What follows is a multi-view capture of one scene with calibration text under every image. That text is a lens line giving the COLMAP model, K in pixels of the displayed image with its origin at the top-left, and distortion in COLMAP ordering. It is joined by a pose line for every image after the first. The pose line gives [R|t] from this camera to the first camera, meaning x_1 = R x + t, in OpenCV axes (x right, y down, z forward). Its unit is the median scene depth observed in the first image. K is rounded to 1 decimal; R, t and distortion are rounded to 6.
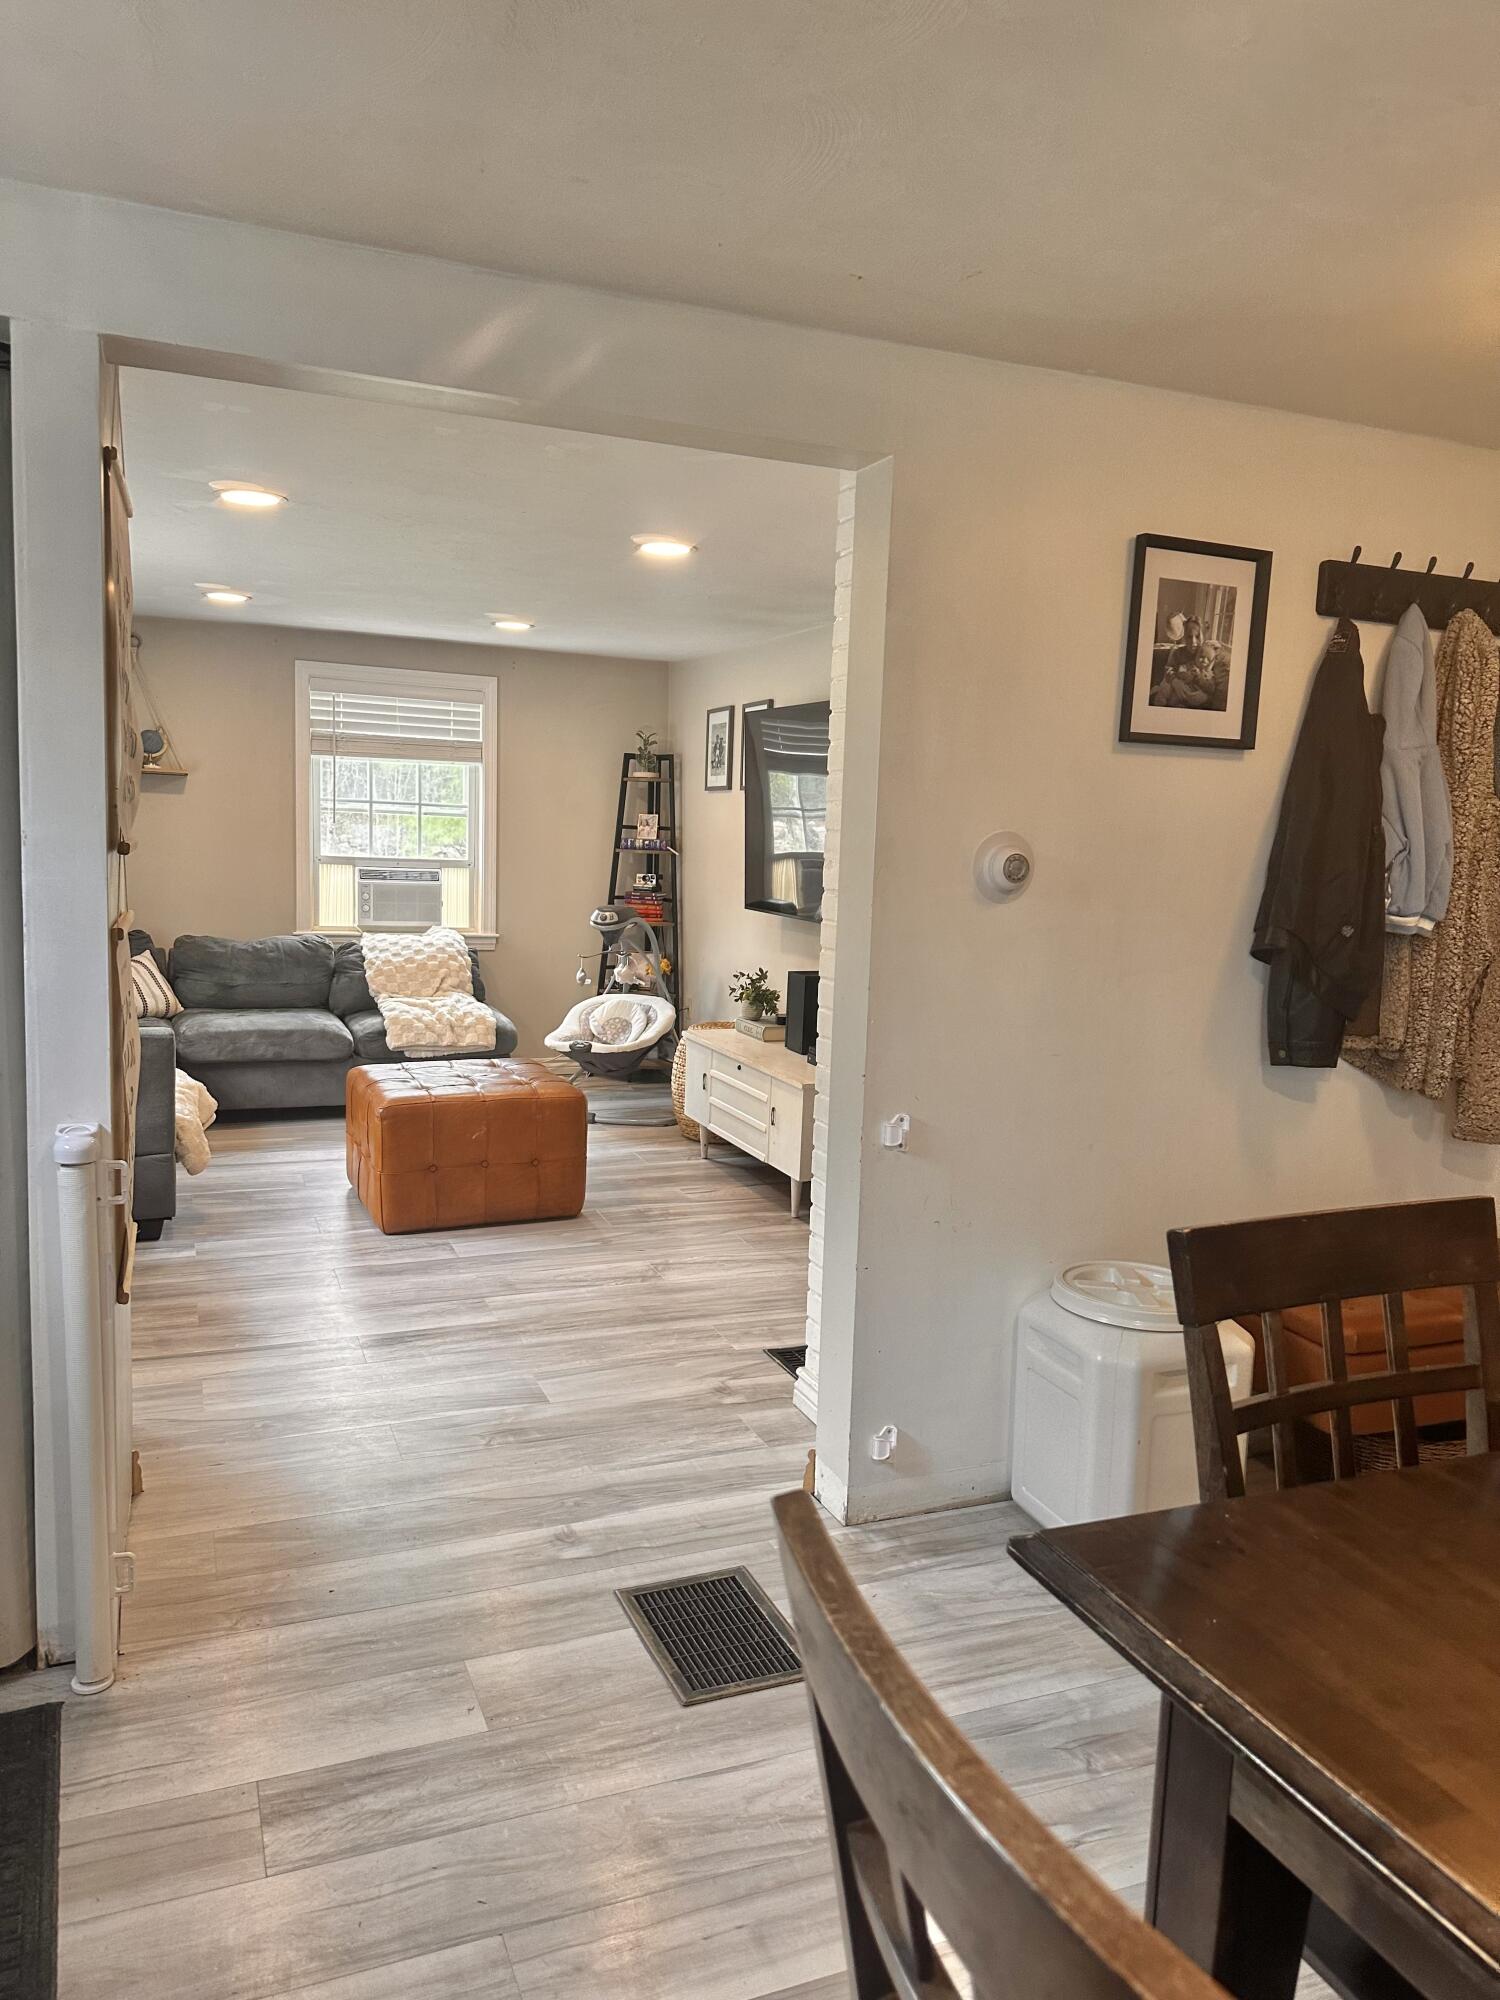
lens RADIAL K [[1379.9, 0, 763.7], [0, 1379.9, 1002.8], [0, 0, 1]] dist [0.144080, -0.308493]
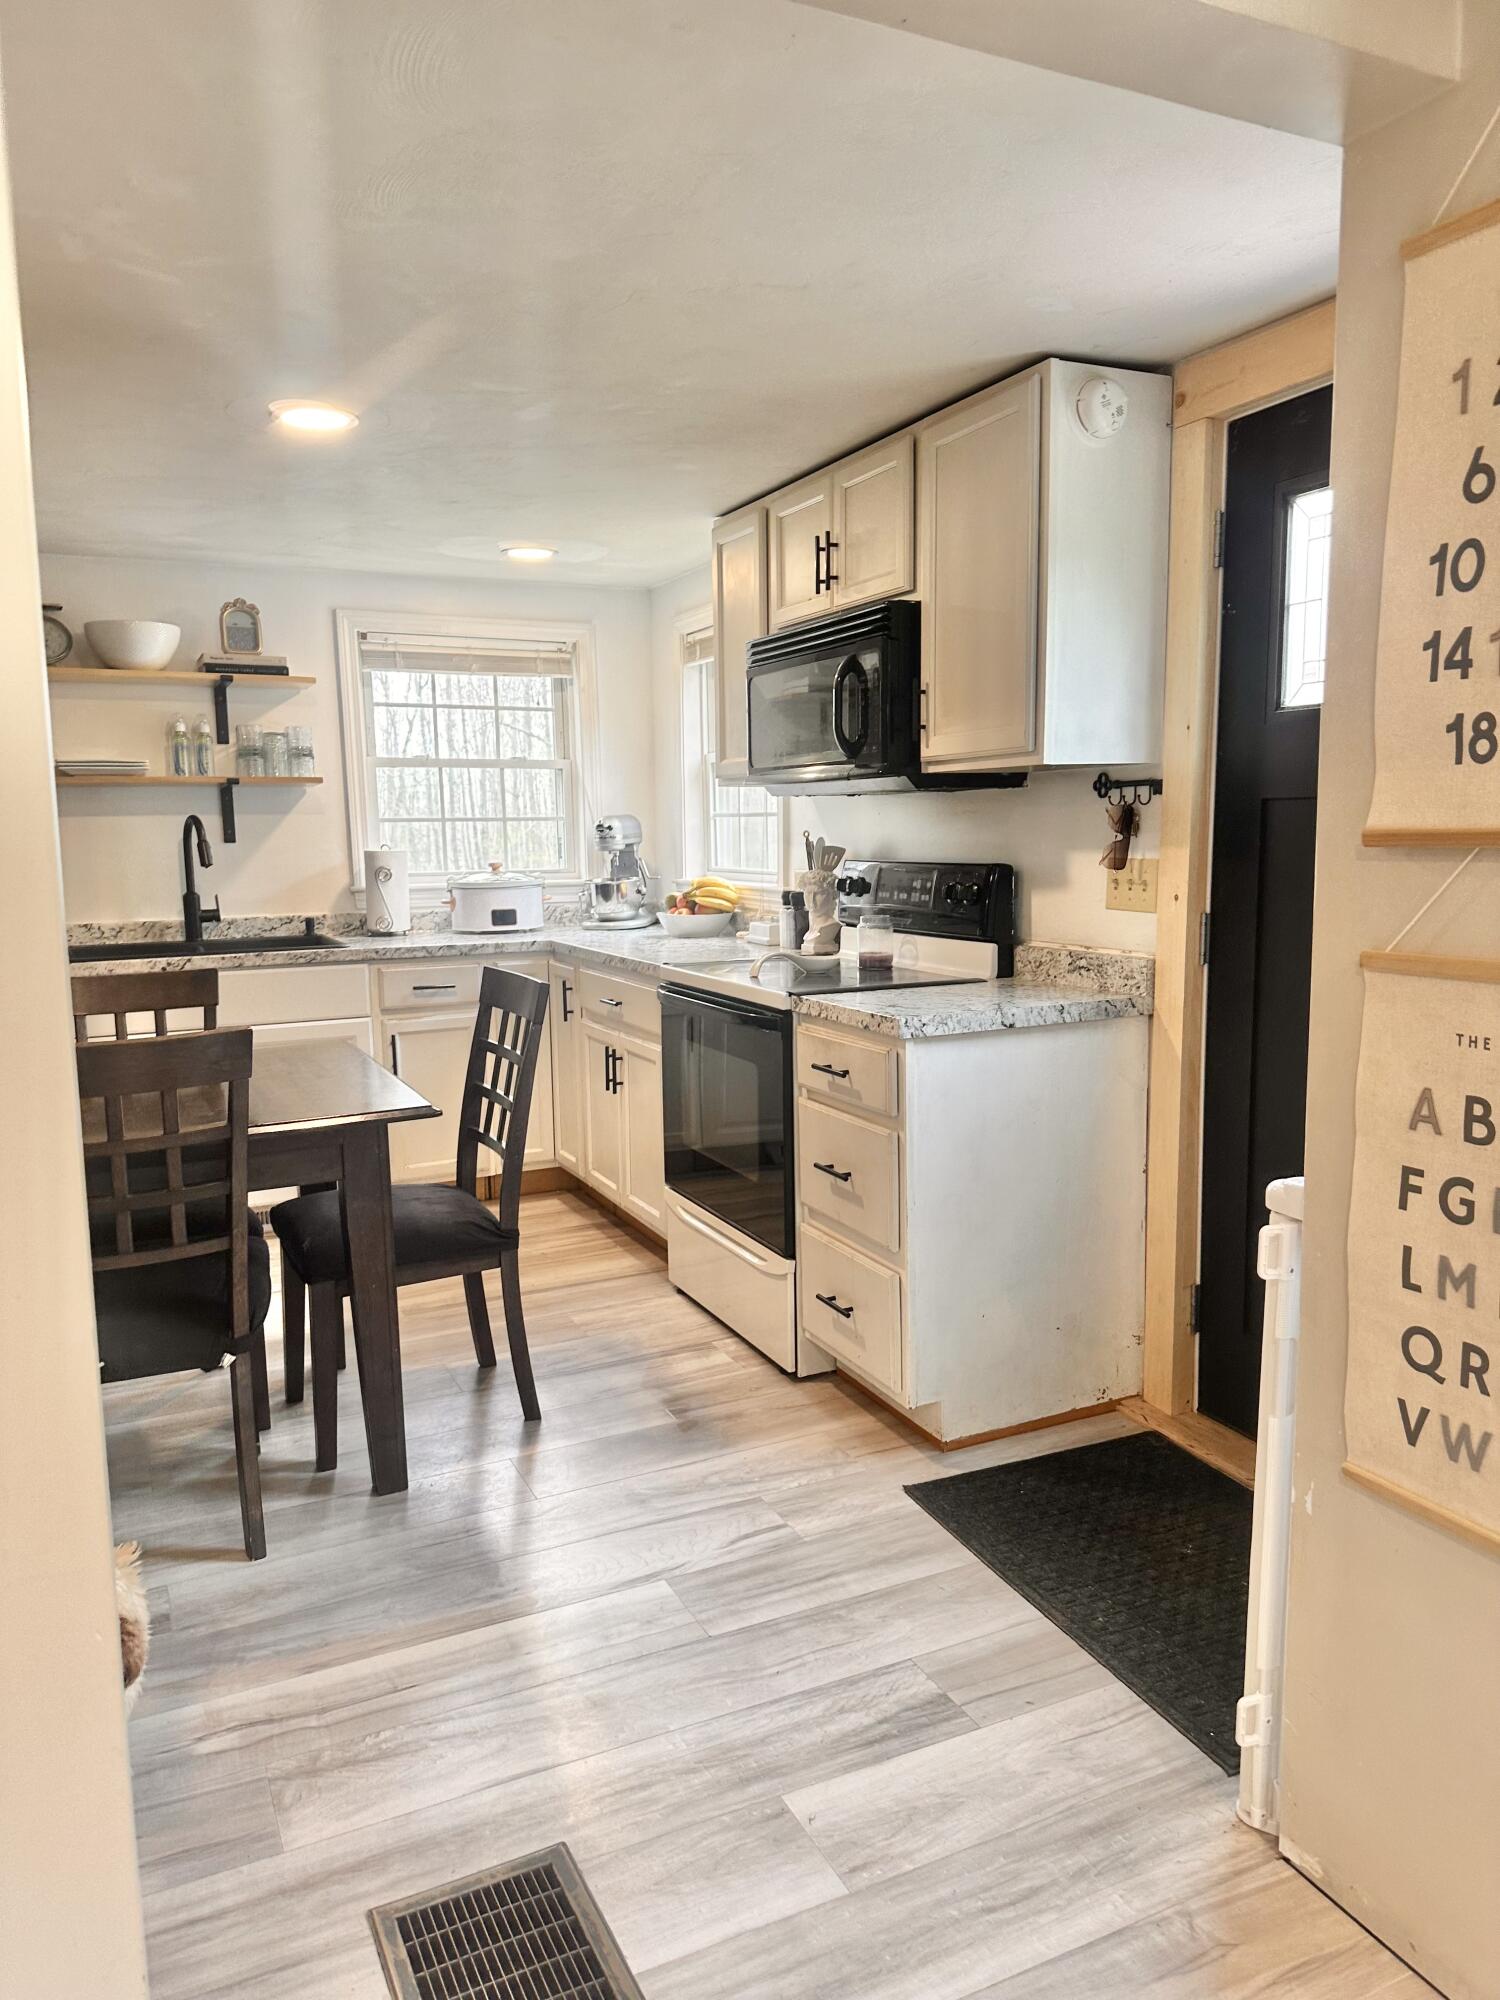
lens RADIAL K [[1409.4, 0, 750.0], [0, 1409.4, 1000.0], [0, 0, 1]] dist [0.113787, -0.181330]
pose [[-0.998794, -0.016583, -0.046221, -0.052512], [-0.027032, 0.971479, 0.235581, -0.084559], [0.040996, 0.236546, -0.970755, 0.747320]]
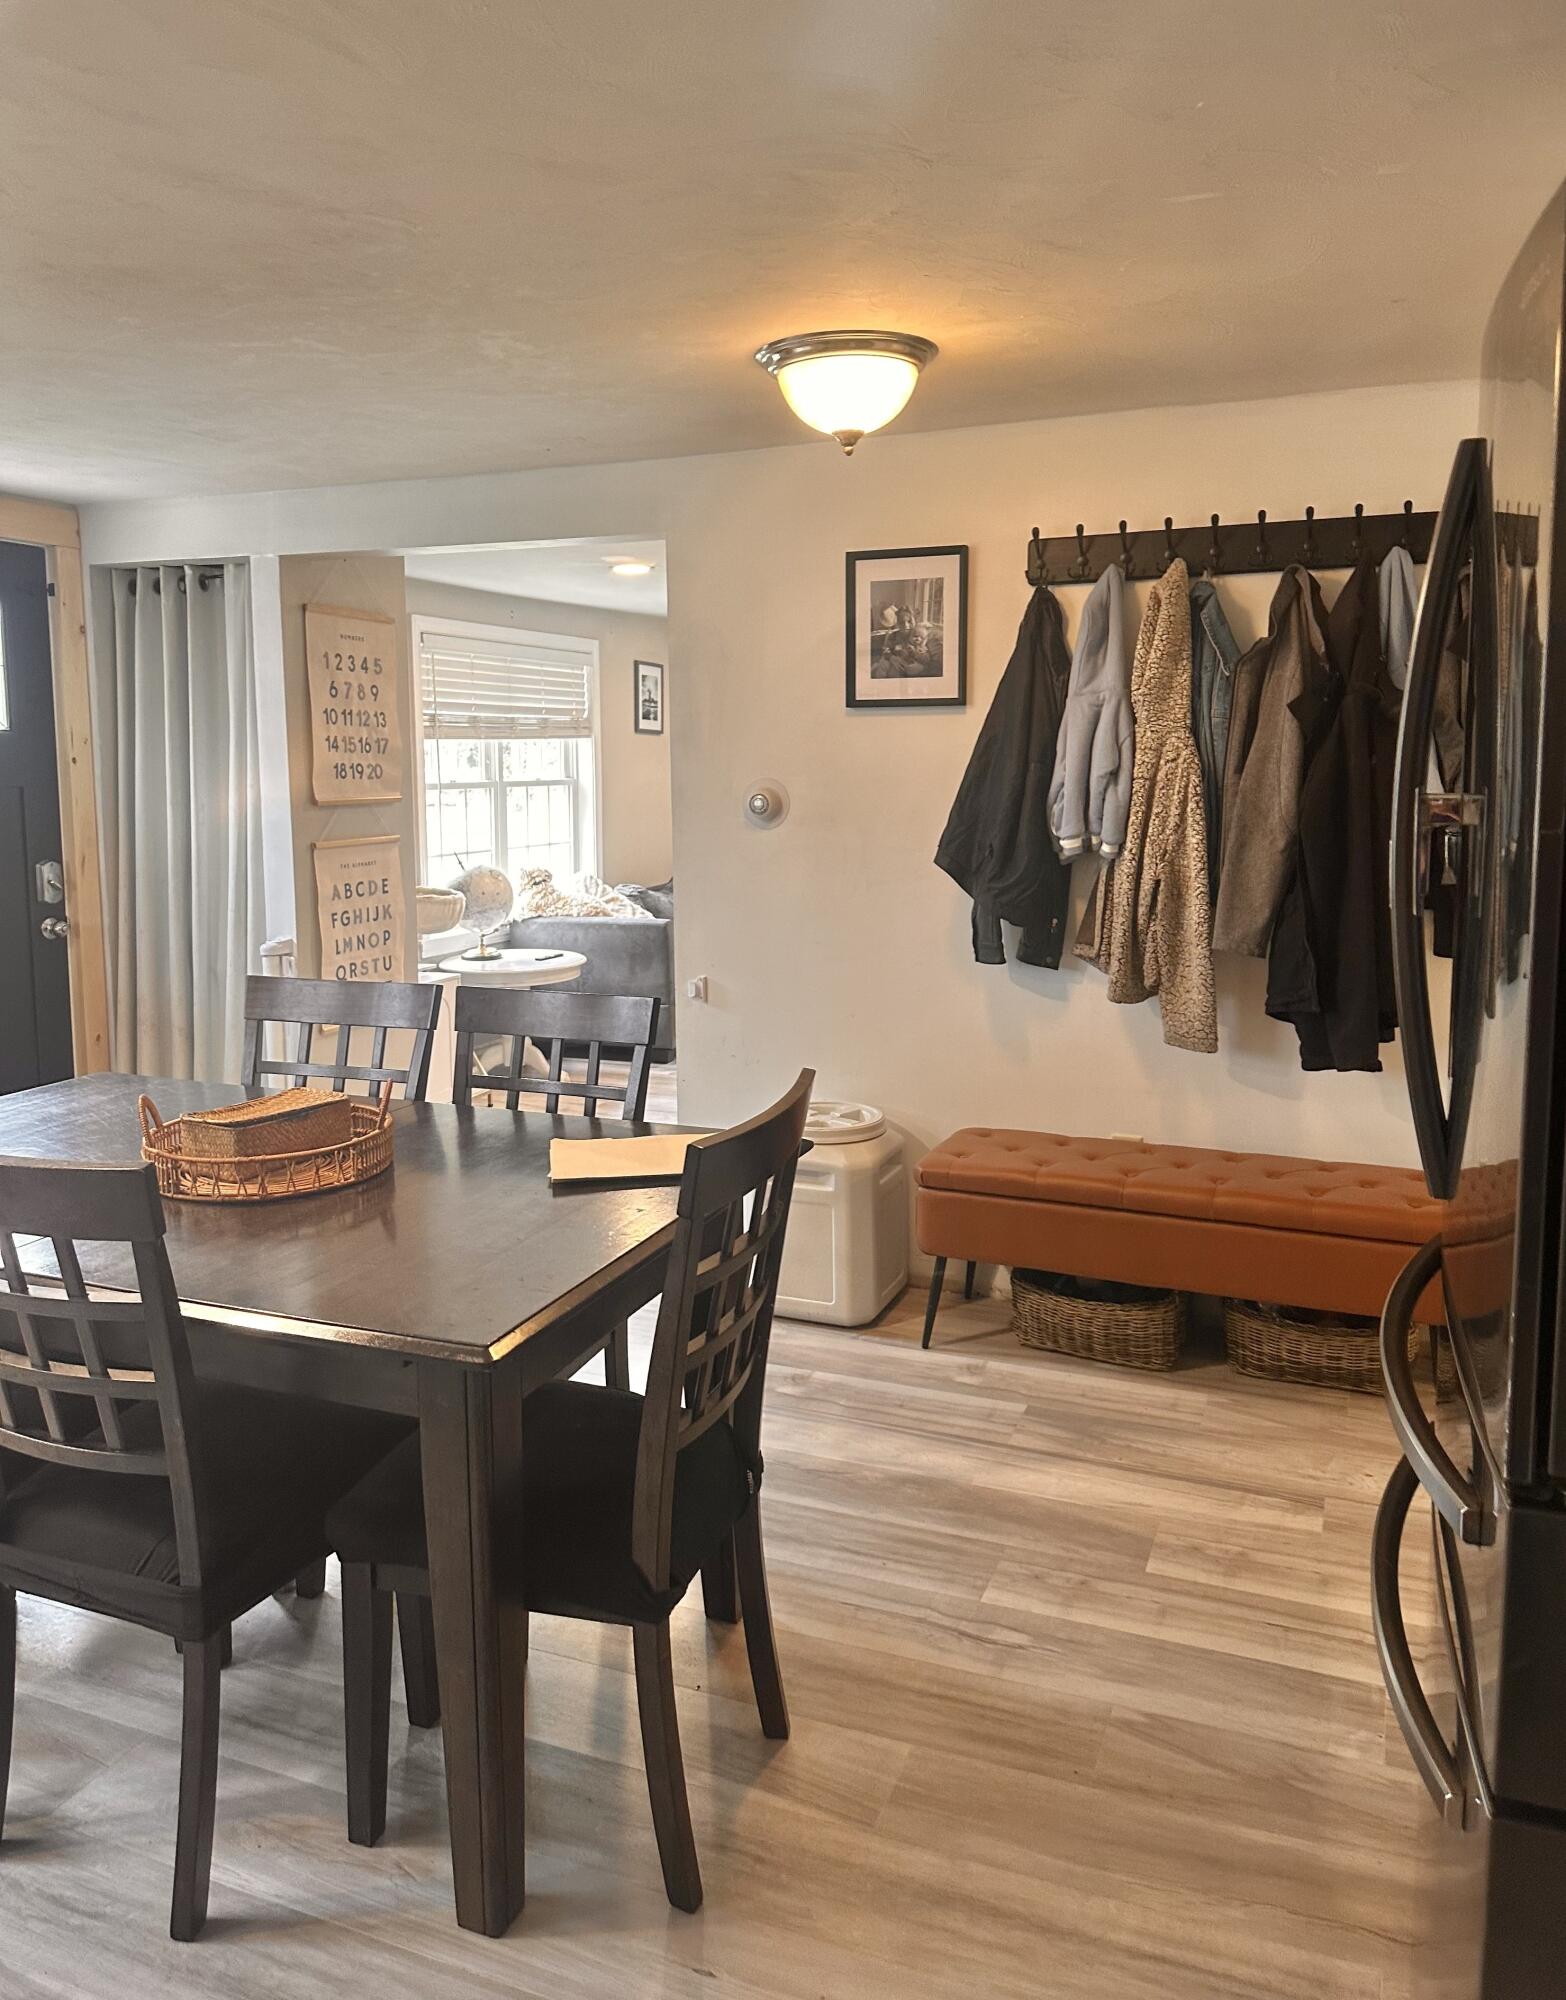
lens RADIAL K [[1494.5, 0, 802.3], [0, 1494.5, 922.8], [0, 0, 1]] dist [0.067438, -0.076418]
pose [[0.714612, 0.037758, -0.698501, 0.681898], [-0.049771, 0.998756, 0.003069, 0.008278], [0.697748, 0.032572, 0.715602, -0.022758]]
